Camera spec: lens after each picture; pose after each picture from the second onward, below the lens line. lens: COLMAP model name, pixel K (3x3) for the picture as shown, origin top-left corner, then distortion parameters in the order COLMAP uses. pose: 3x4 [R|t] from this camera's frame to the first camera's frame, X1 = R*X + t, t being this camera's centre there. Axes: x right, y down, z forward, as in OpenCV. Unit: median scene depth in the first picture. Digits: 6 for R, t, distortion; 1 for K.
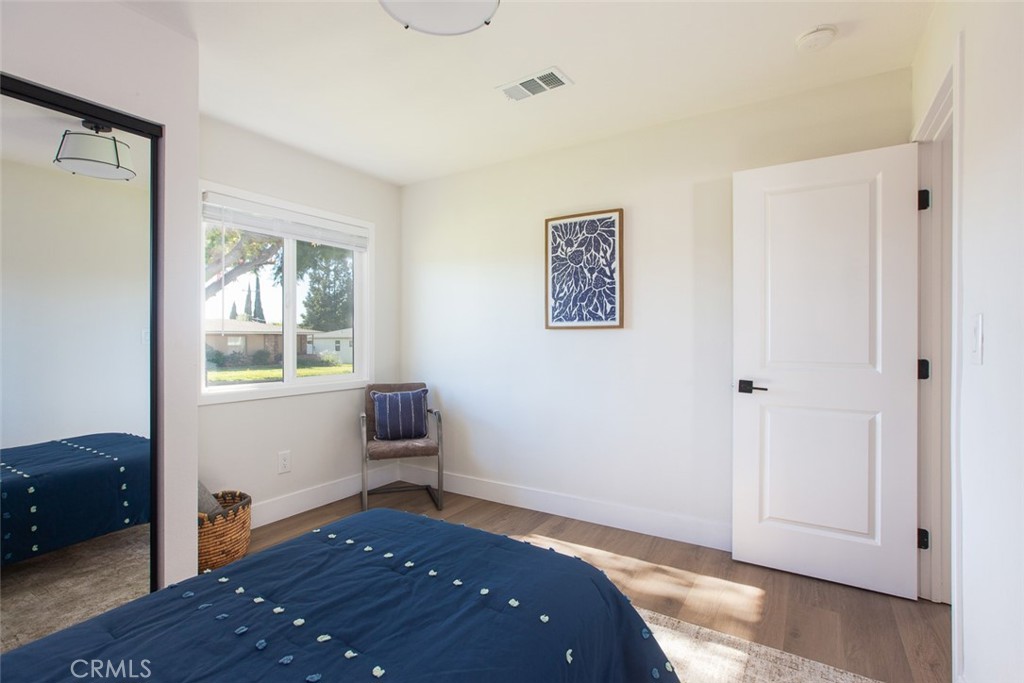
lens RADIAL K [[467.0, 0, 514.8], [0, 467.0, 338.0], [0, 0, 1]] dist [0.000036, 0.000252]
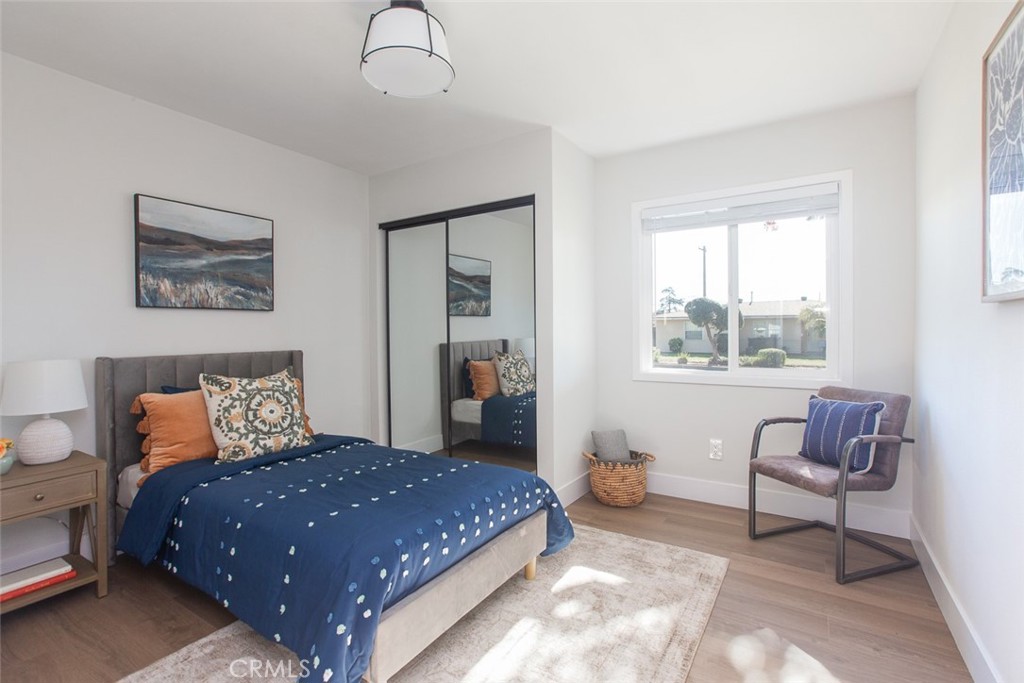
lens RADIAL K [[467.0, 0, 514.8], [0, 467.0, 338.0], [0, 0, 1]] dist [0.000036, 0.000252]
pose [[0.012209, 0.012660, -0.999845, 1.167495], [0.011562, 0.999851, 0.012801, 0.006419], [0.999859, -0.011717, 0.012060, 1.247595]]
